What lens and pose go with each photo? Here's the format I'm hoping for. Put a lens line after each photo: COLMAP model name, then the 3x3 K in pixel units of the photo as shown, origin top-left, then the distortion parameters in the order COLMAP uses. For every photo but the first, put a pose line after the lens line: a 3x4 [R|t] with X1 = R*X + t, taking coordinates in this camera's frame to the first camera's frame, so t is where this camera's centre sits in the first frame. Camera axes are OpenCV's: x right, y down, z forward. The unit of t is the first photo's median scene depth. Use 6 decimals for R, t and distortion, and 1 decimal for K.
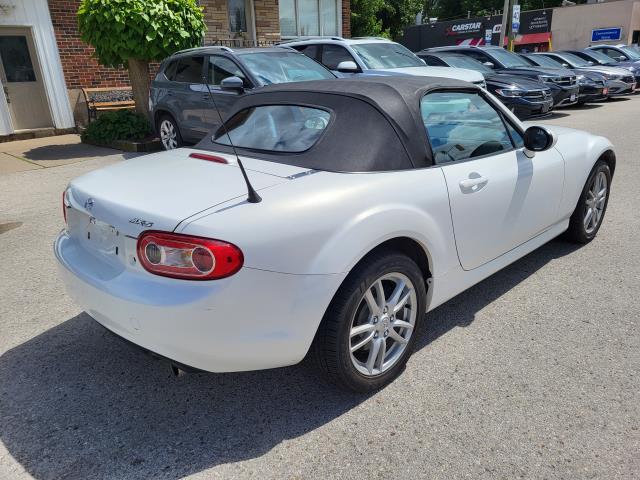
lens RADIAL K [[493.2, 0, 320.0], [0, 493.2, 240.0], [0, 0, 1]] dist [0.042153, -0.001376]
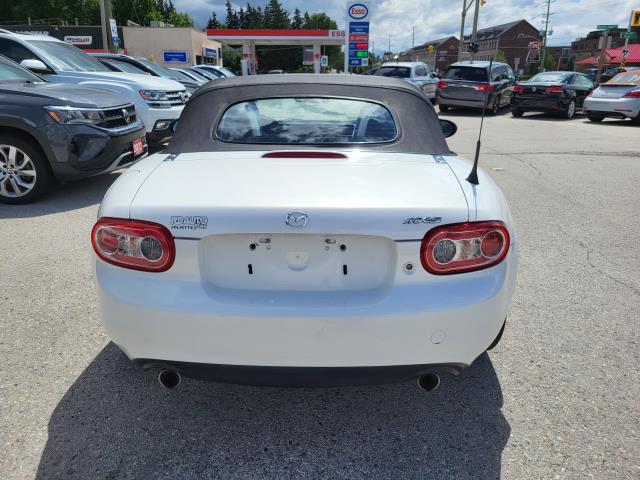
lens RADIAL K [[495.9, 0, 319.8], [0, 495.9, 225.8], [0, 0, 1]] dist [0.036779, -0.001996]
pose [[0.694437, -0.163735, 0.700677, -0.240799], [0.201624, 0.979035, 0.028953, -0.019180], [-0.690727, 0.121168, 0.712891, 0.111227]]
